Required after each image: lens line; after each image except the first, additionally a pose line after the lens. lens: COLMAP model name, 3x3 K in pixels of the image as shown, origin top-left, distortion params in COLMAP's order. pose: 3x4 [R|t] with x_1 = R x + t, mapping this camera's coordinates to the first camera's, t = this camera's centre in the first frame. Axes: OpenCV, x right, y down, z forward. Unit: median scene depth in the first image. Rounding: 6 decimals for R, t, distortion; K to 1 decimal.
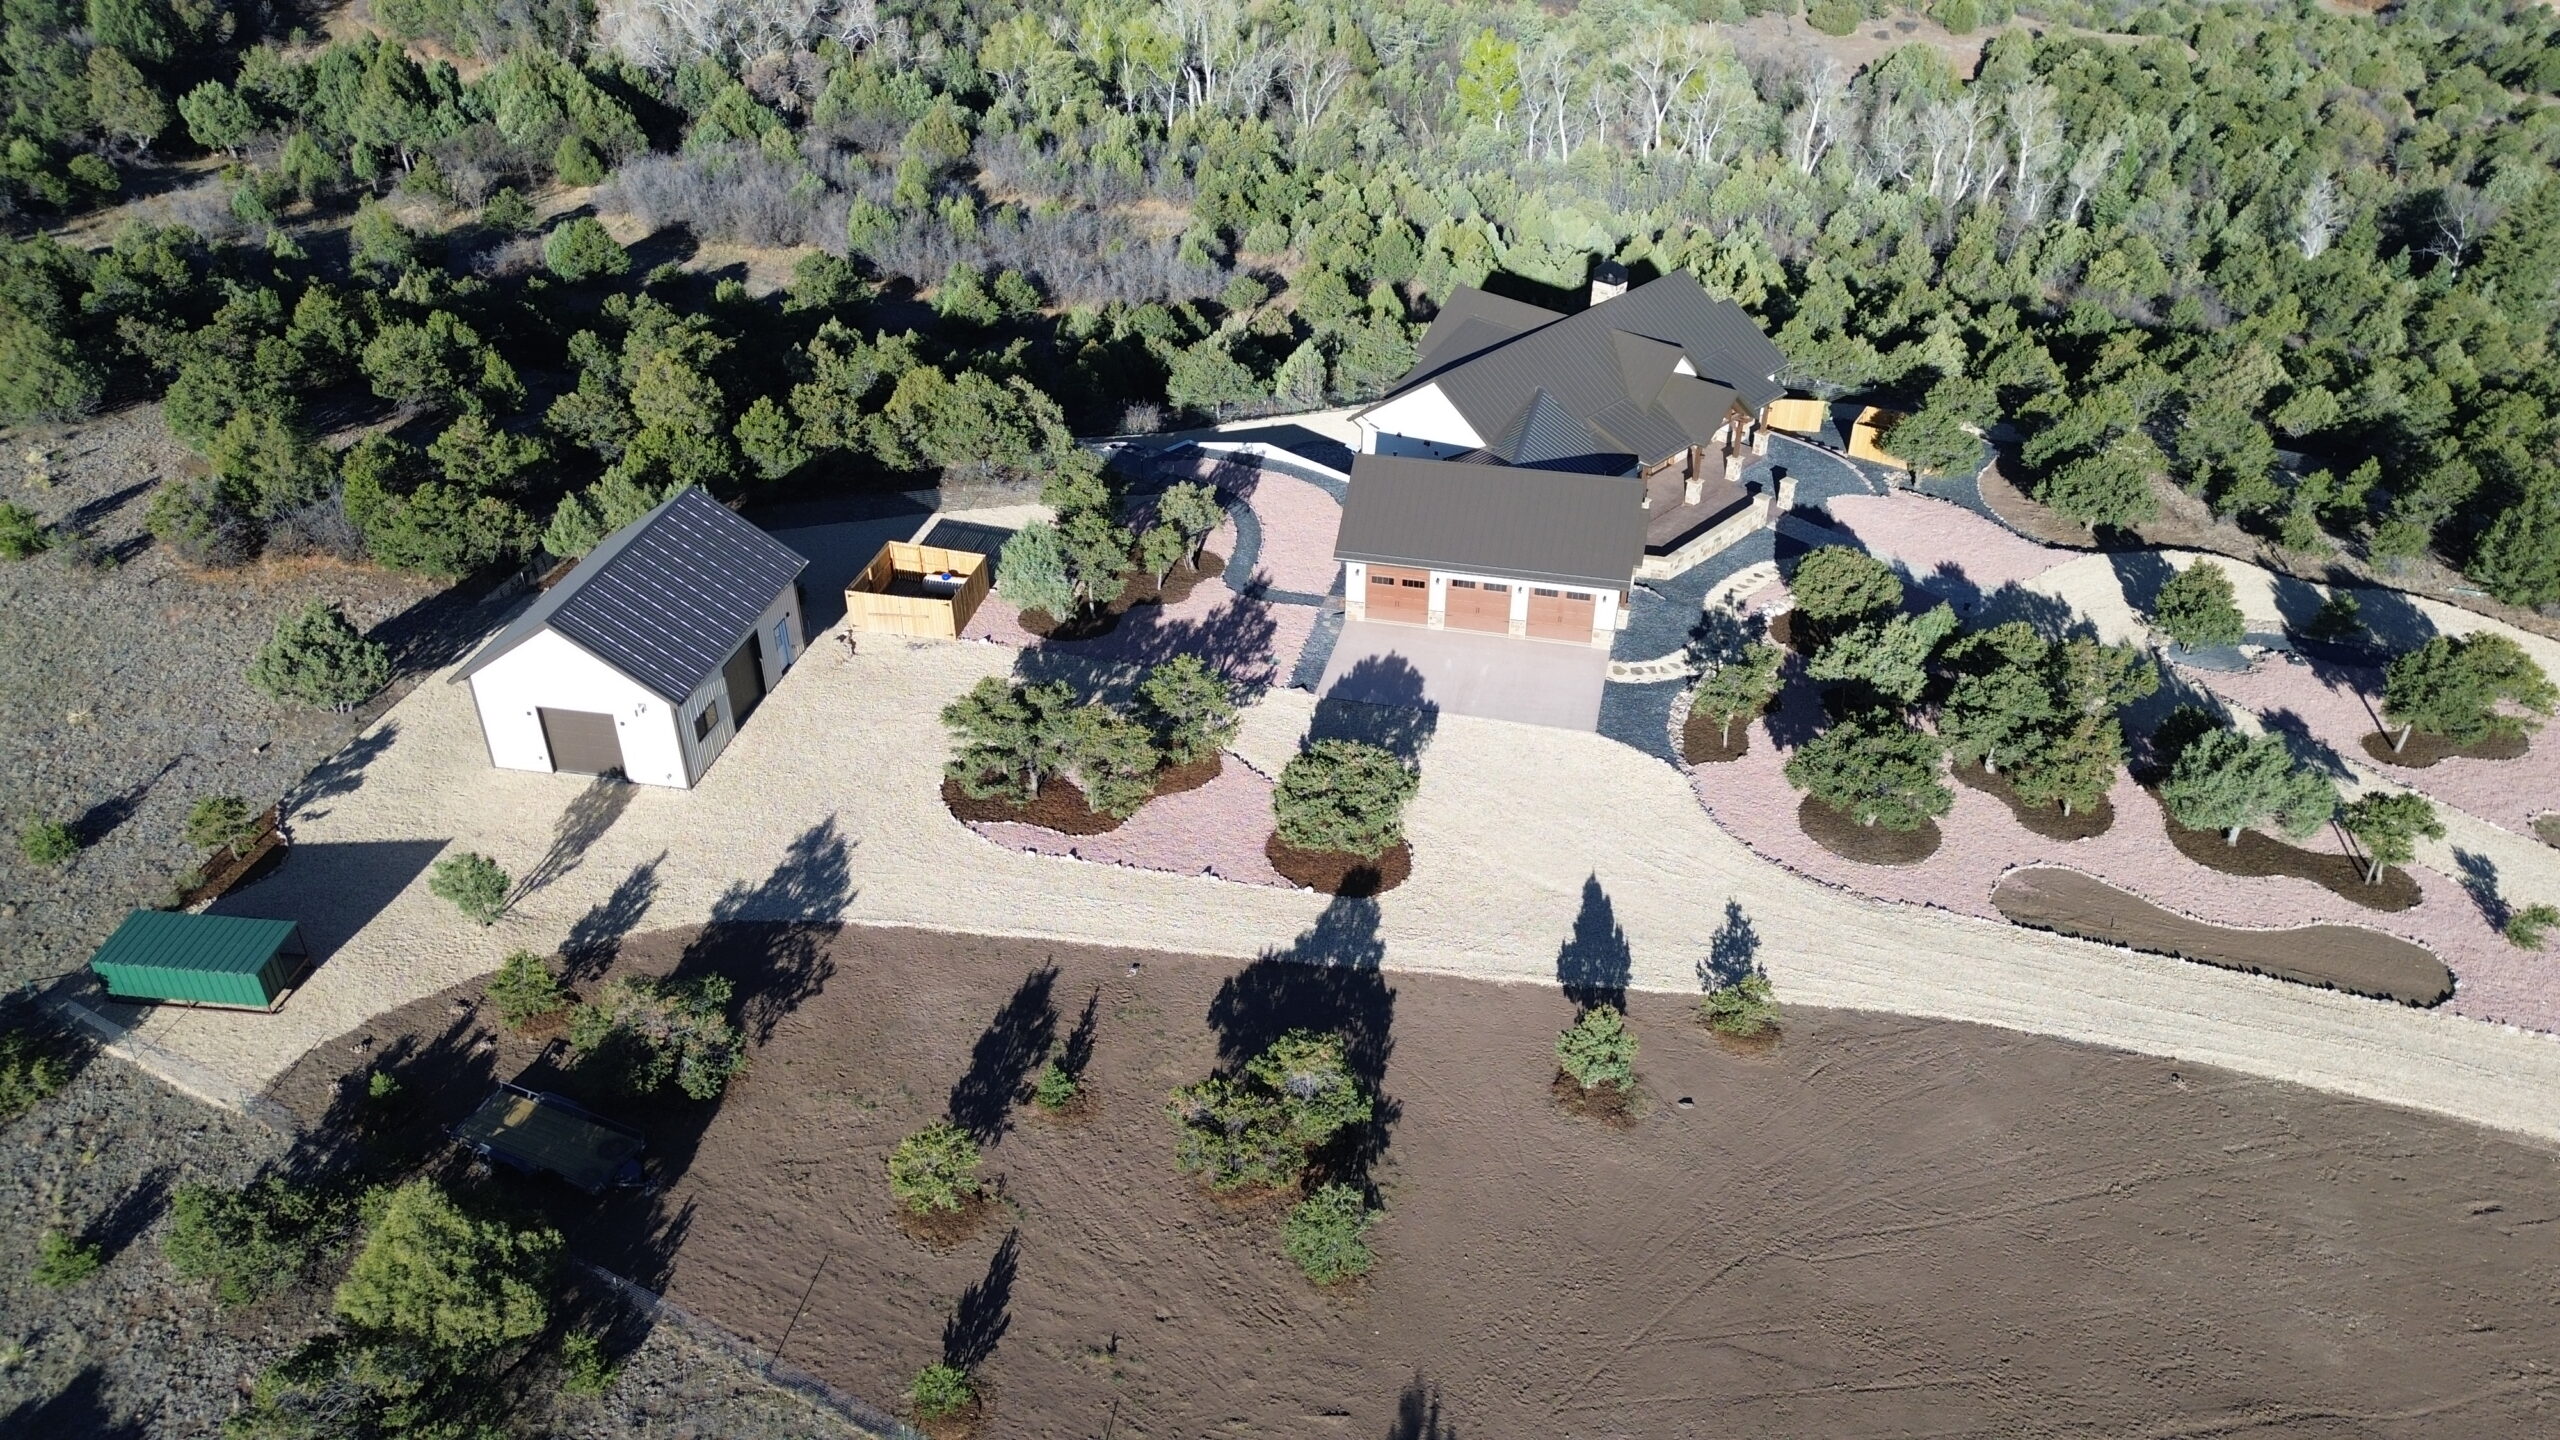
lens RADIAL K [[1811.9, 0, 1278.0], [0, 1811.9, 708.6], [0, 0, 1]] dist [0.060333, -0.042339]
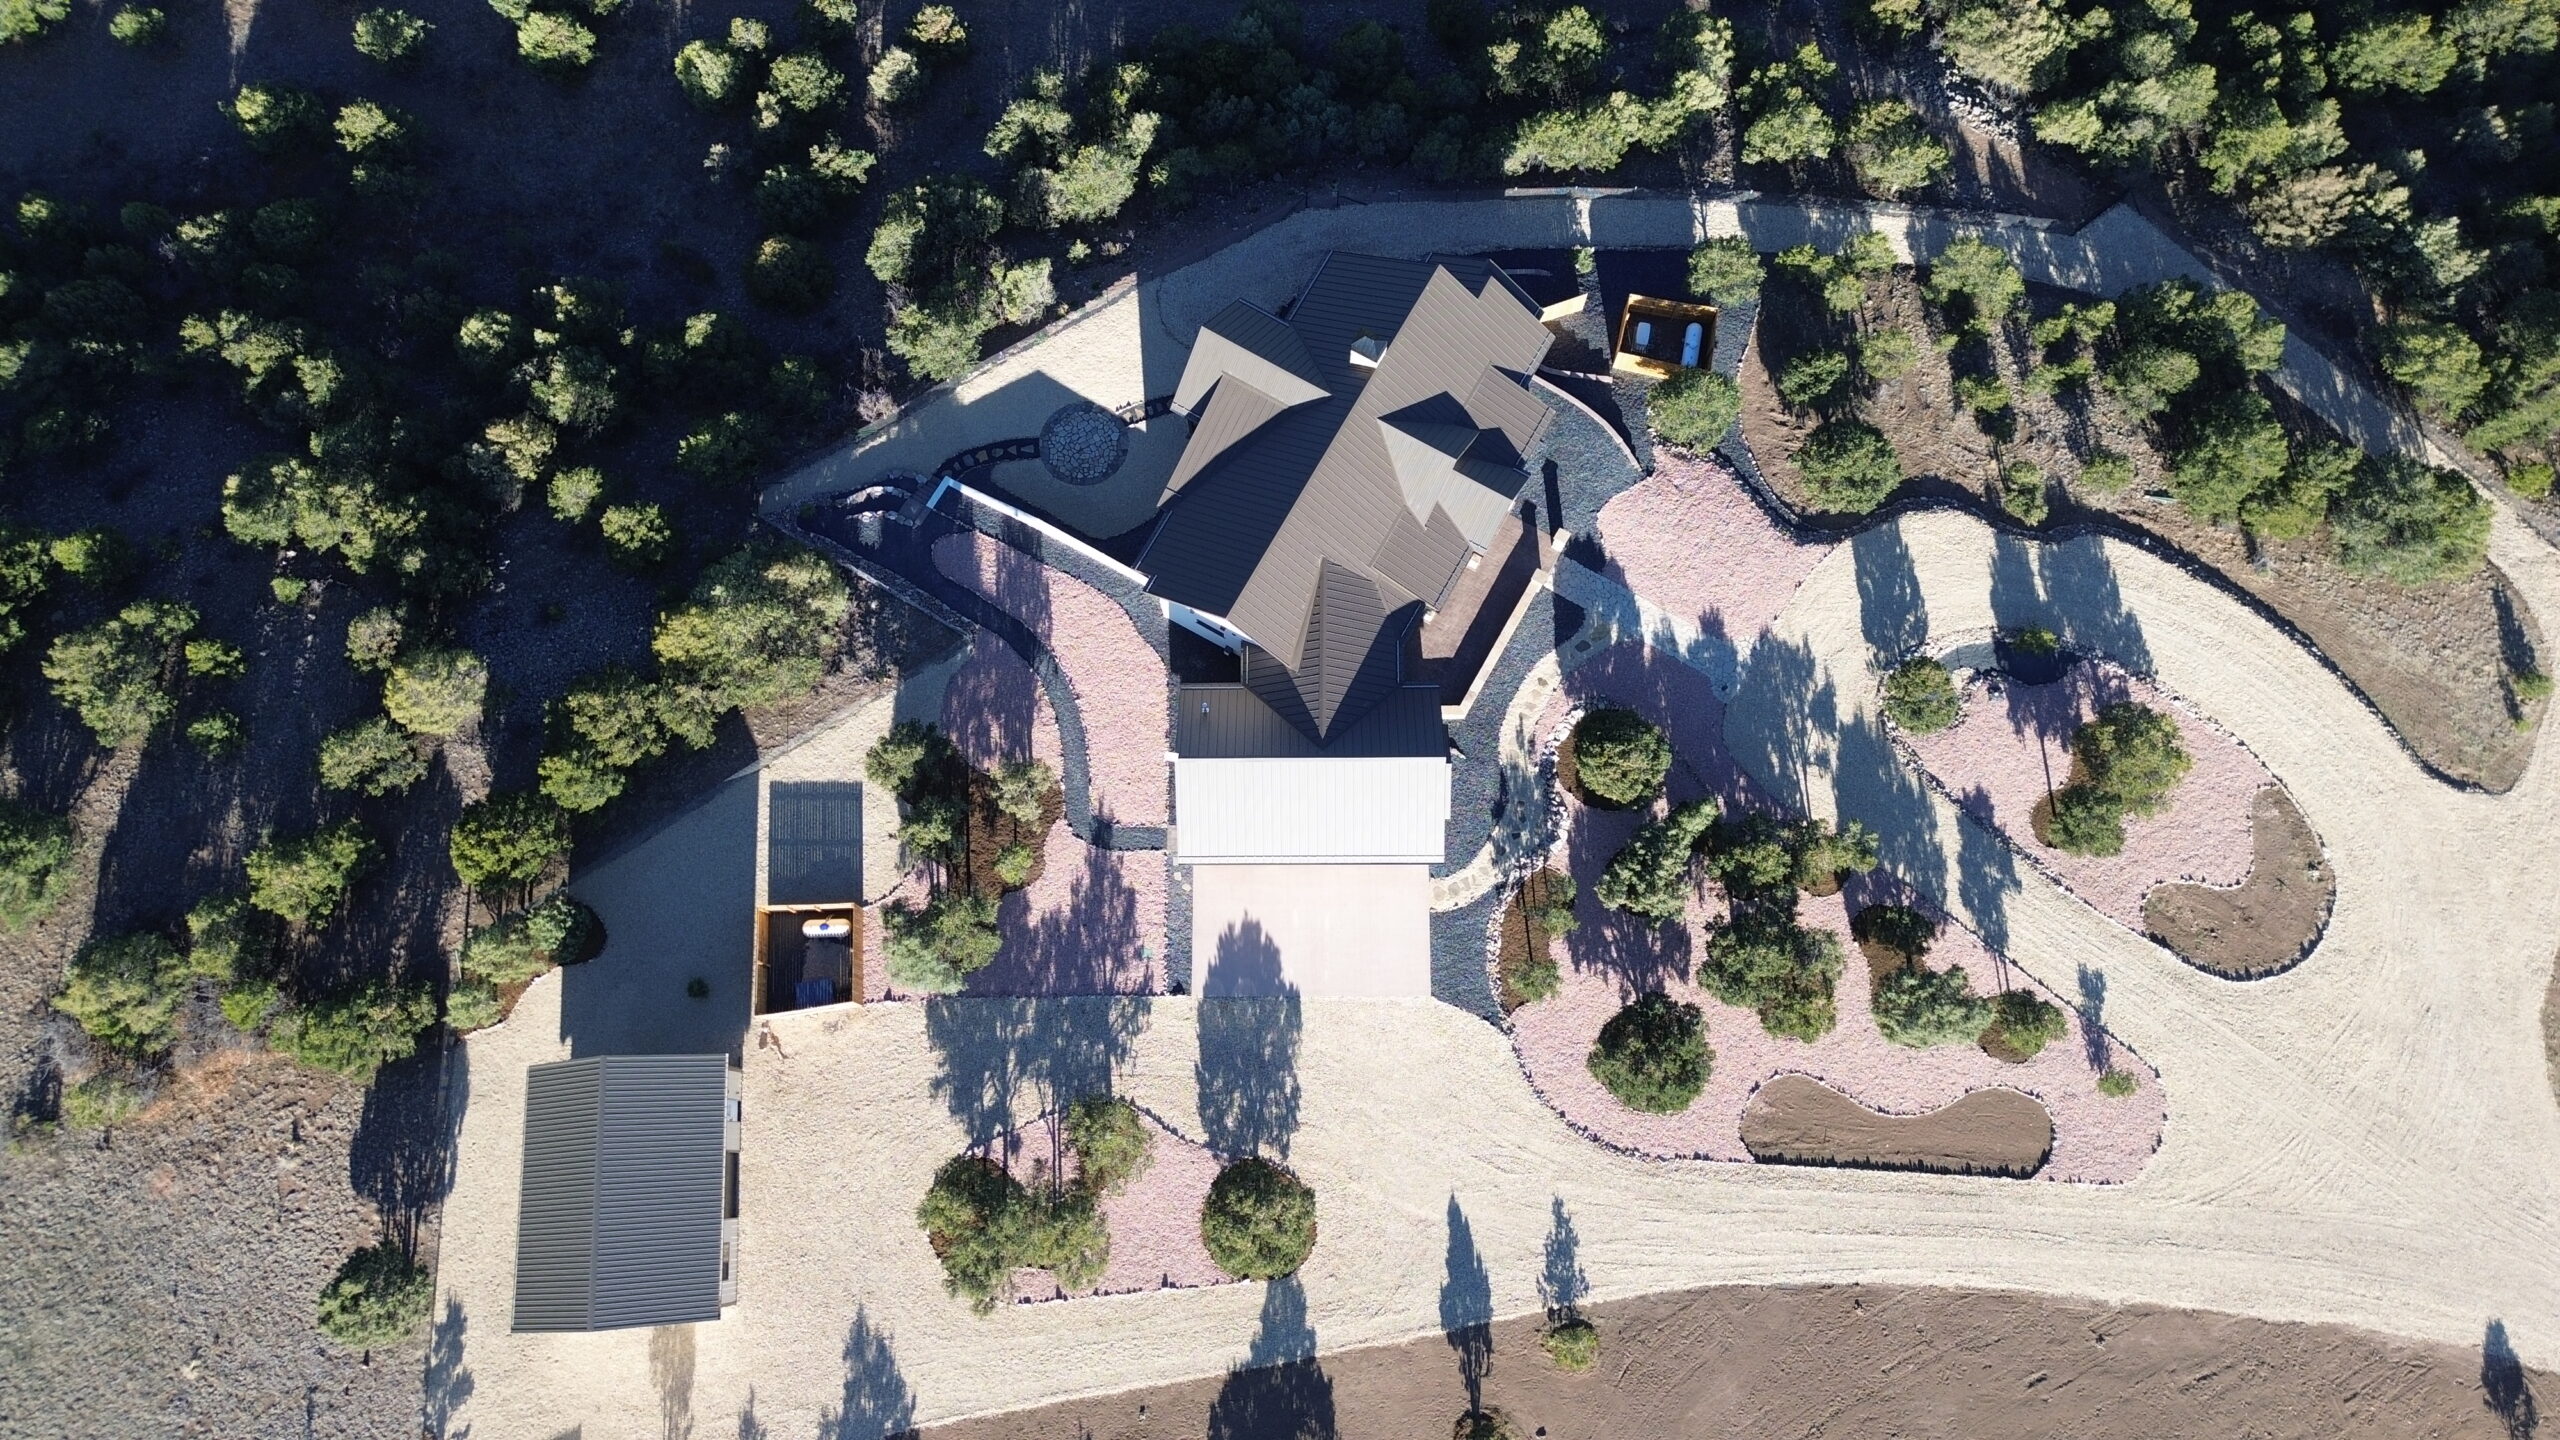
lens RADIAL K [[1796.7, 0, 1278.6], [0, 1796.7, 713.2], [0, 0, 1]] dist [0.078815, -0.072152]
pose [[0.971471, -0.232022, 0.049092, 0.061892], [0.135799, 0.713928, 0.686924, -0.955785], [-0.194430, -0.660660, 0.725069, 0.277424]]
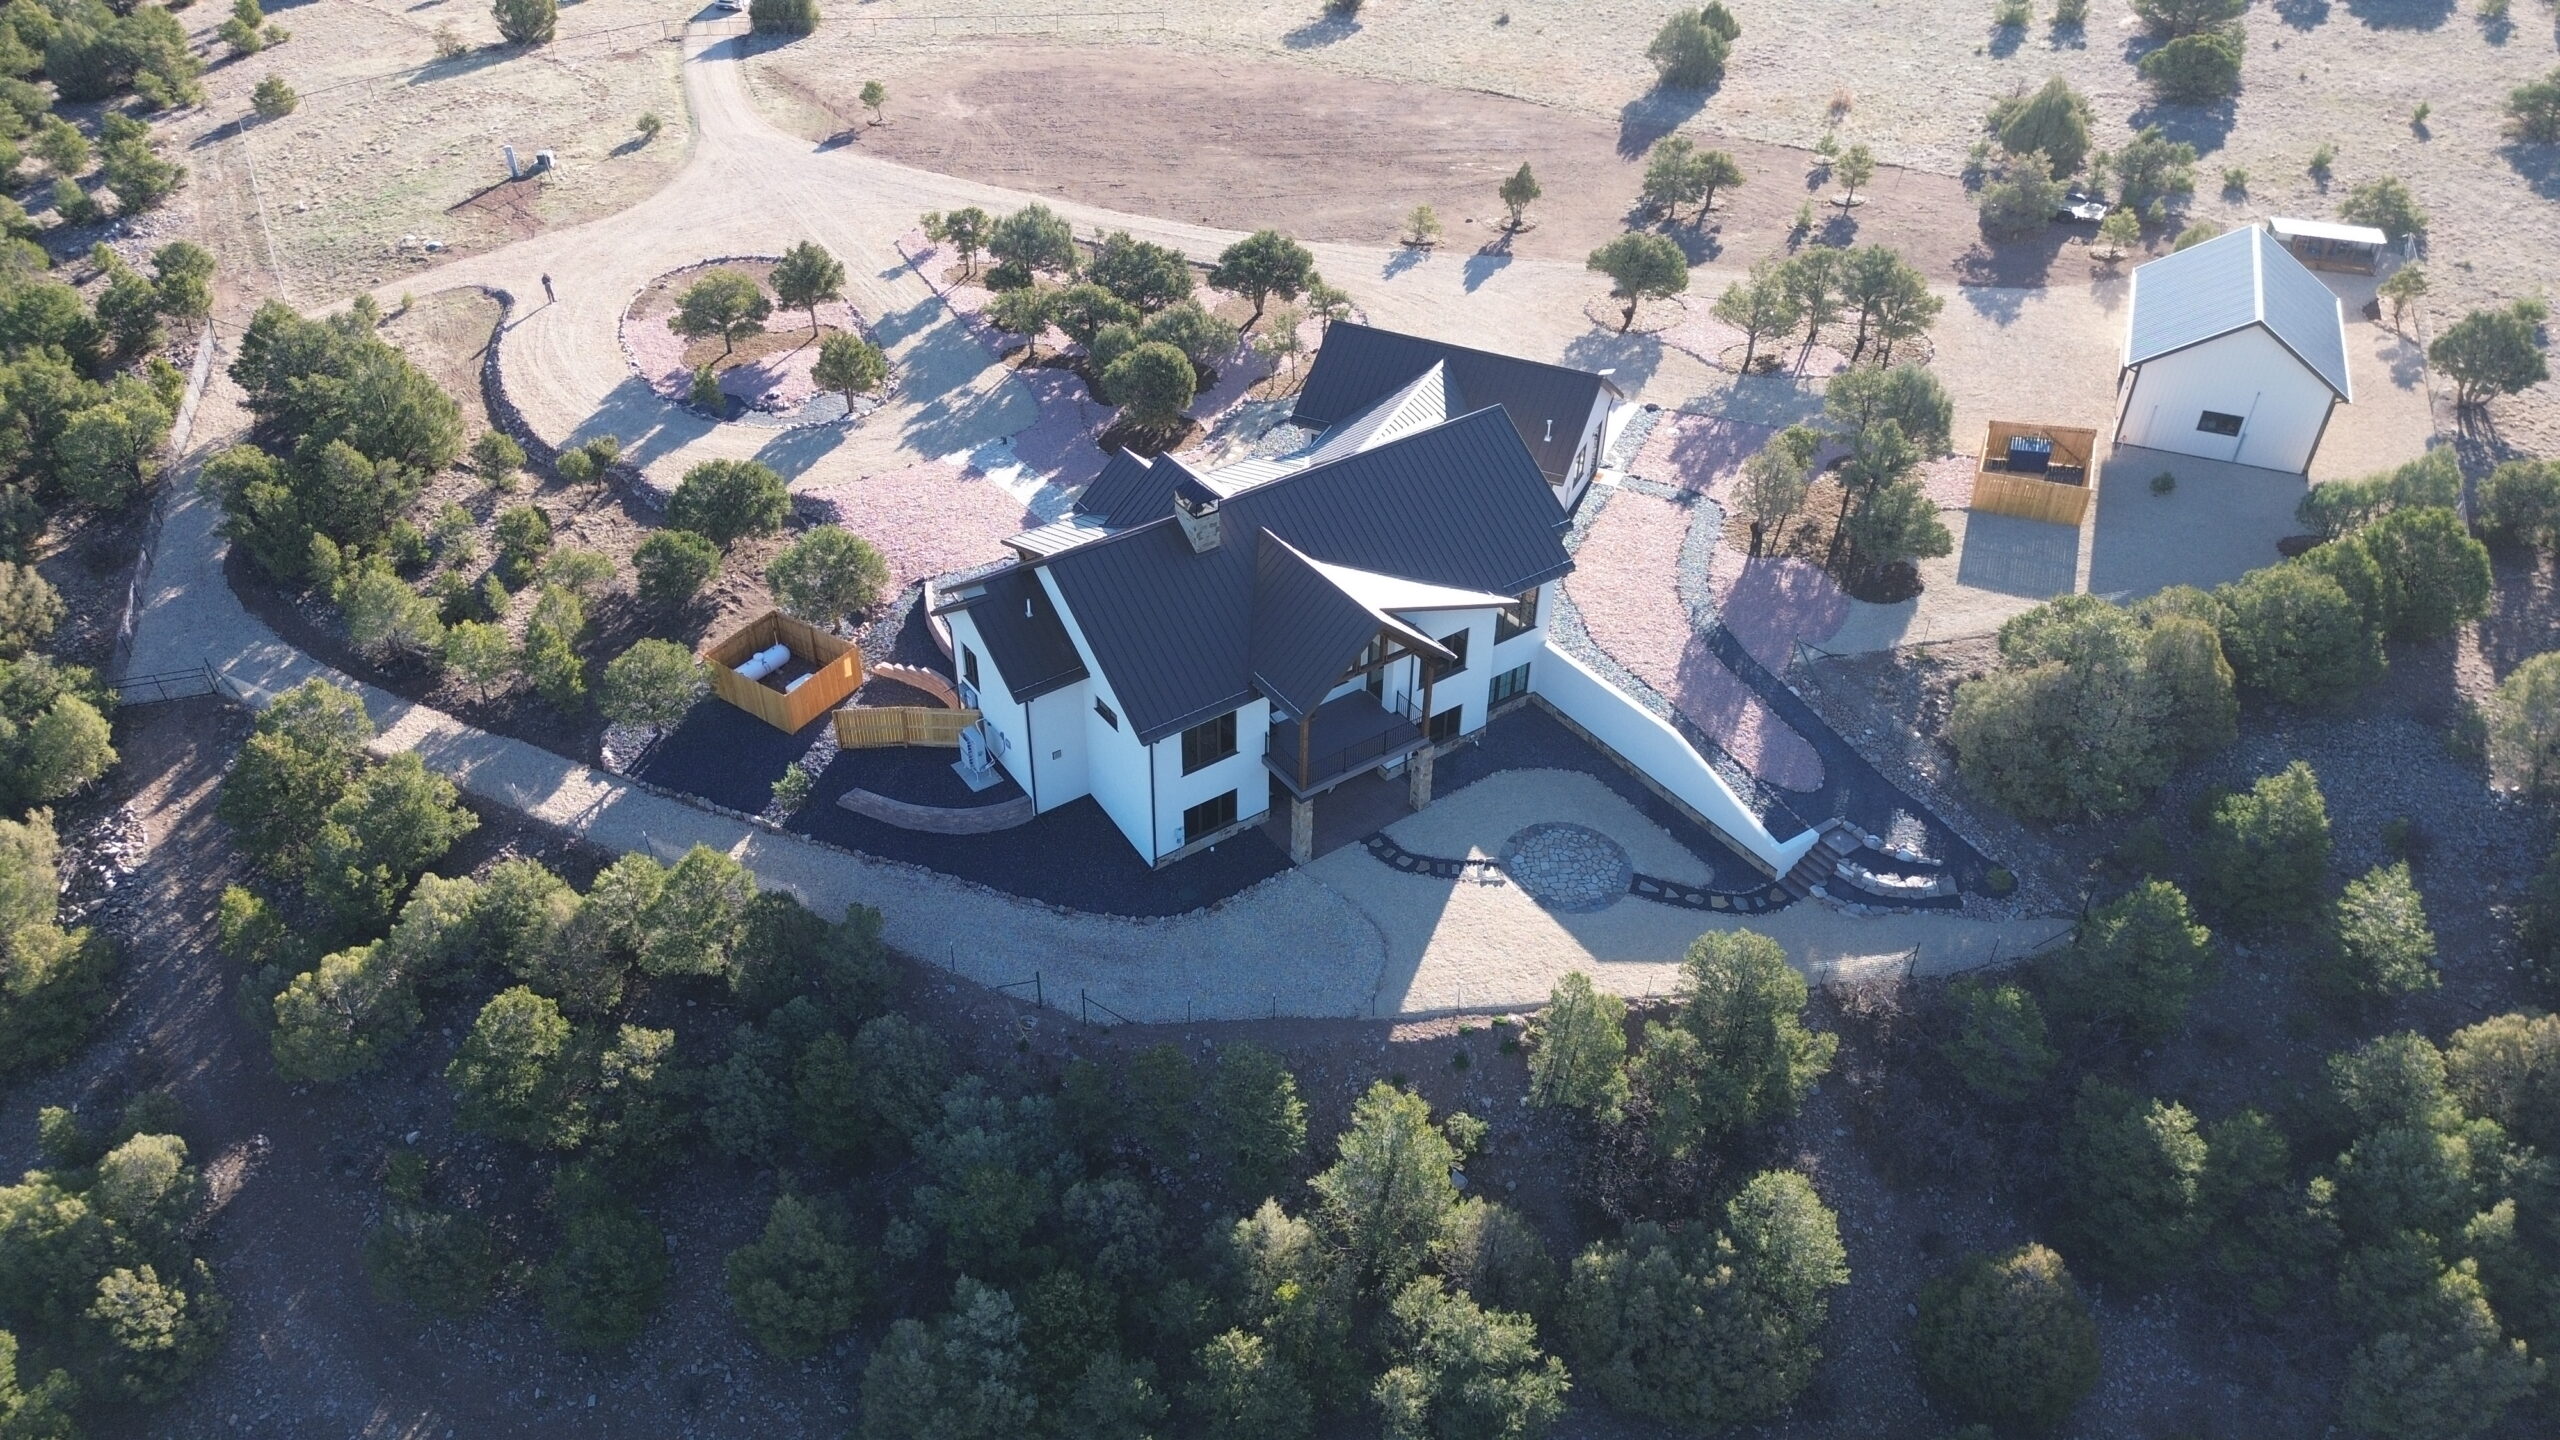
lens RADIAL K [[1796.7, 0, 1278.6], [0, 1796.7, 713.2], [0, 0, 1]] dist [0.078815, -0.072152]
pose [[-0.979638, -0.127556, 0.155047, 0.044051], [0.099999, 0.359651, 0.927713, -1.084417], [-0.174098, 0.924327, -0.339572, 1.677994]]
